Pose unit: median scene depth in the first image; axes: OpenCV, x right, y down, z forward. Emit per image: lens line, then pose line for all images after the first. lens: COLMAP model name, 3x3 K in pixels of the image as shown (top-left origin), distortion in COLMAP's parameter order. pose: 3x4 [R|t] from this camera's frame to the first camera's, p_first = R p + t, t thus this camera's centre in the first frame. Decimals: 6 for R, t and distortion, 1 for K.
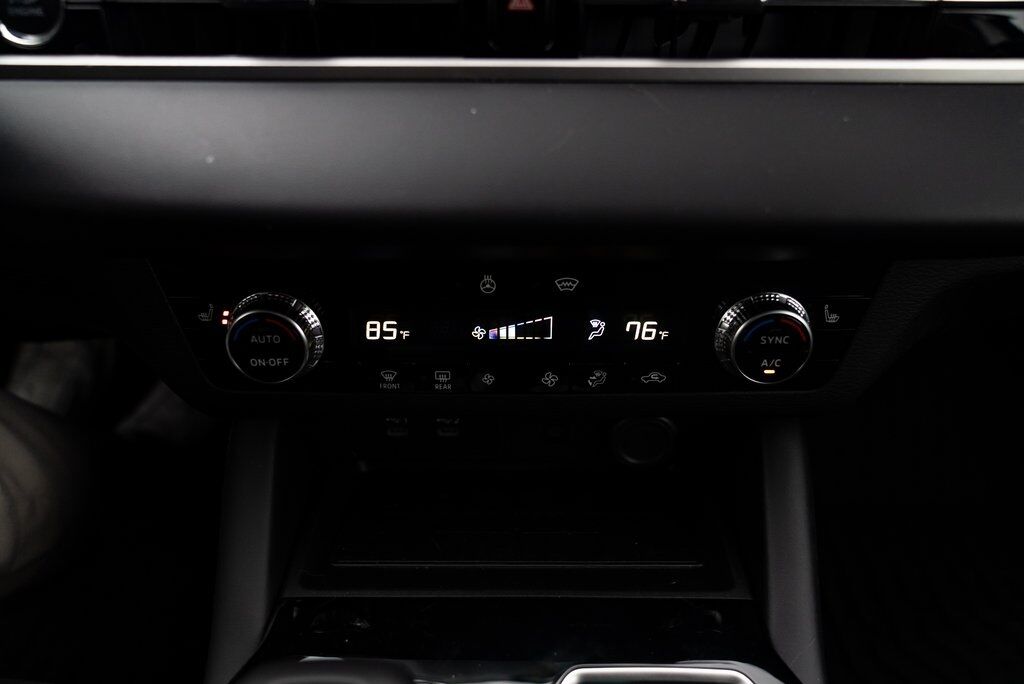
lens RADIAL K [[693.5, 0, 517.7], [0, 693.5, 342.3], [0, 0, 1]] dist [-0.031648, 0.008785]
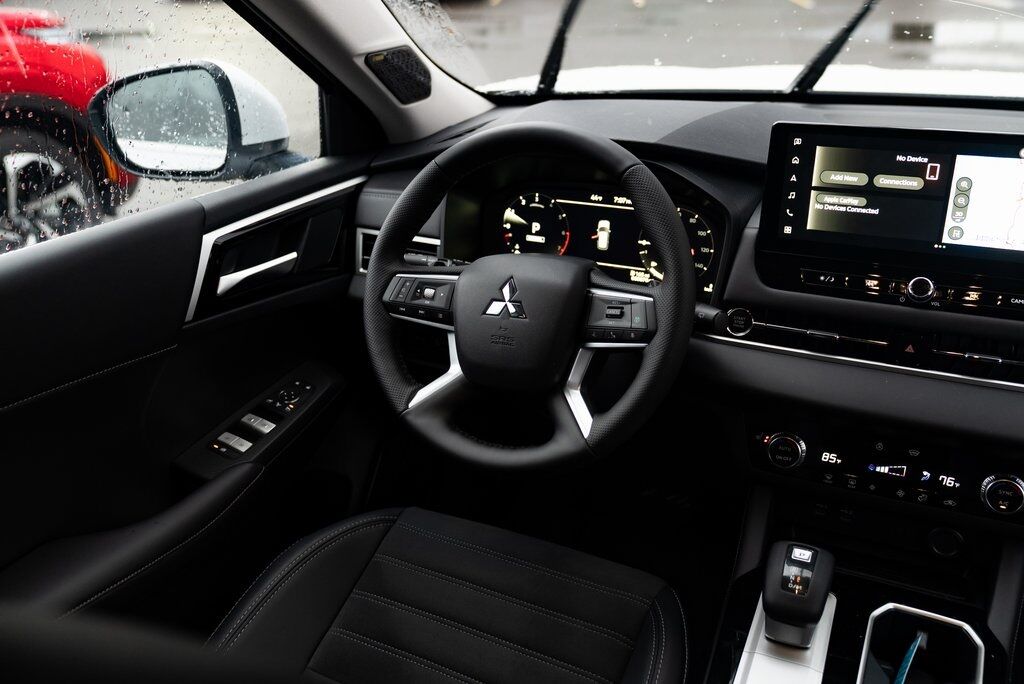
lens RADIAL K [[885.7, 0, 515.2], [0, 885.7, 340.1], [0, 0, 1]] dist [-0.008938, 0.002801]
pose [[0.897560, 0.150934, -0.414251, 0.037500], [-0.262243, 0.938064, -0.226415, 0.586635], [0.354421, 0.311856, 0.881551, -2.250281]]
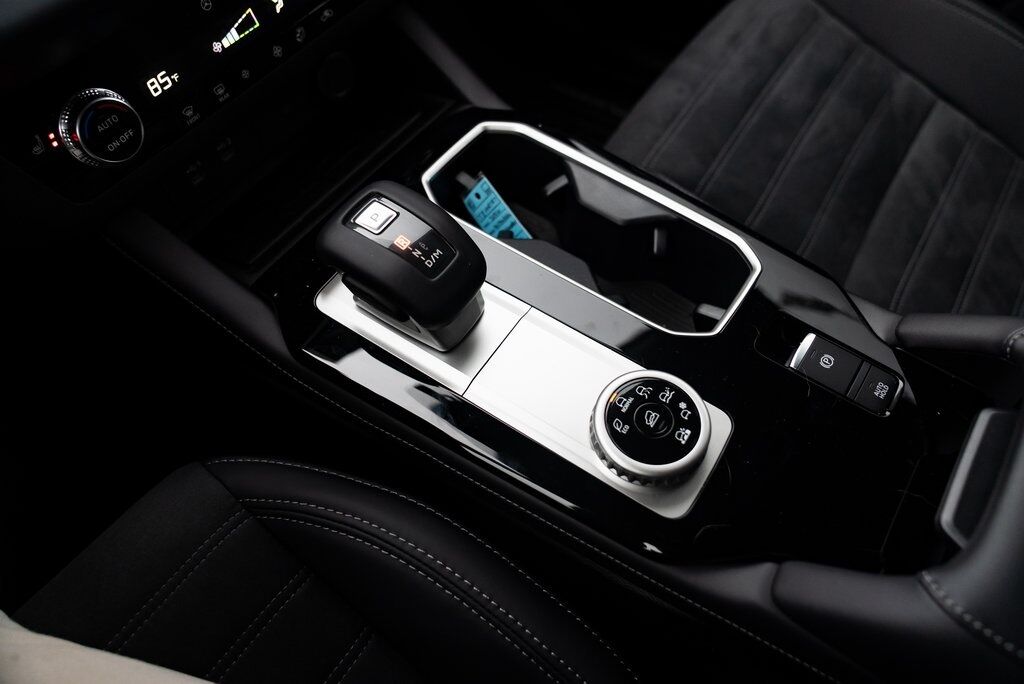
lens RADIAL K [[693.5, 0, 507.7], [0, 693.5, 336.5], [0, 0, 1]] dist [-0.031648, 0.008785]
pose [[0.573081, -0.694385, 0.435209, -0.710695], [0.549257, 0.719590, 0.424861, 0.135452], [-0.608190, -0.004438, 0.793779, -0.414853]]
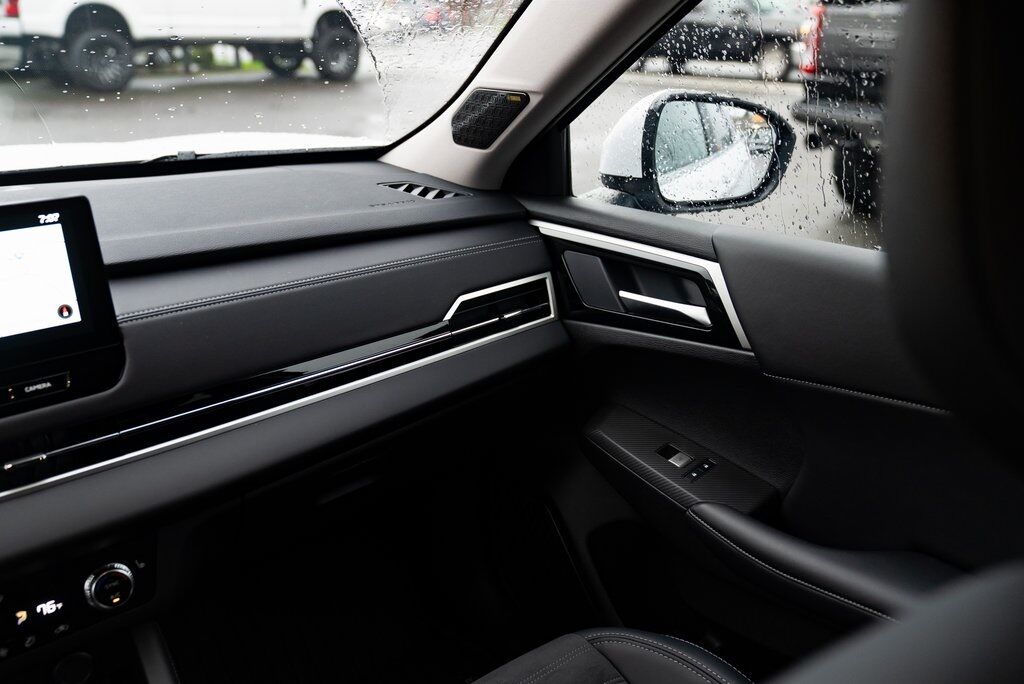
lens RADIAL K [[885.7, 0, 511.1], [0, 885.7, 343.6], [0, 0, 1]] dist [-0.008938, 0.002801]
pose [[0.773894, -0.233989, 0.588505, -0.101443], [0.425316, 0.880536, -0.209196, 0.408227], [-0.469250, 0.412196, 0.780960, -1.895765]]
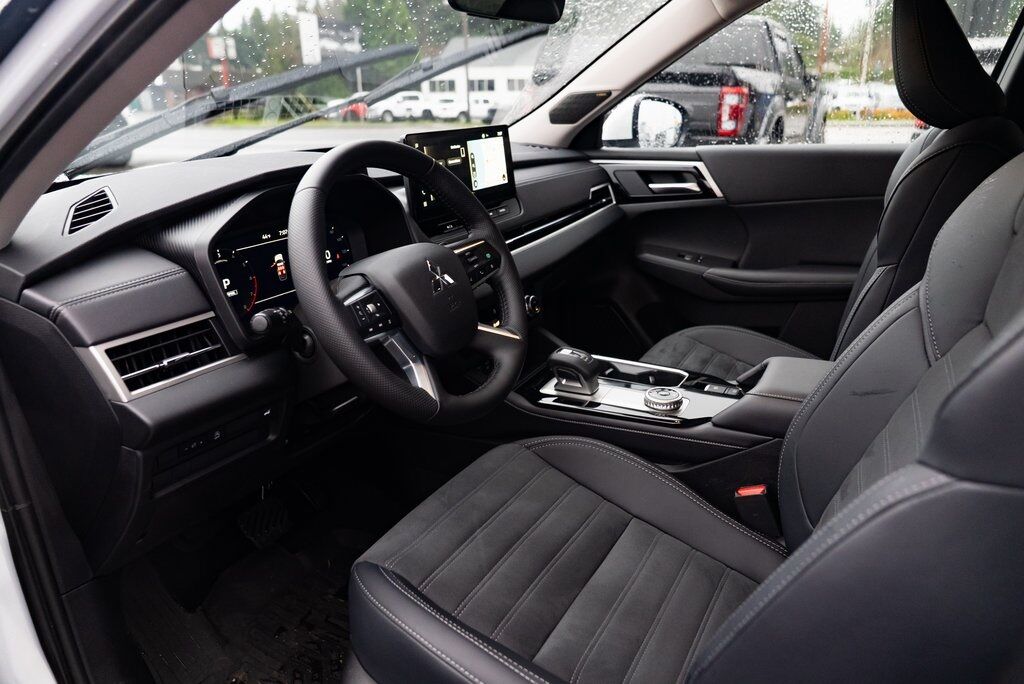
lens RADIAL K [[694.7, 0, 515.0], [0, 694.7, 345.7], [0, 0, 1]] dist [-0.038793, 0.023236]
pose [[0.478852, -0.315083, 0.819404, -3.405690], [0.601905, 0.797289, -0.045169, 0.339512], [-0.639070, 0.514833, 0.571434, -1.360122]]
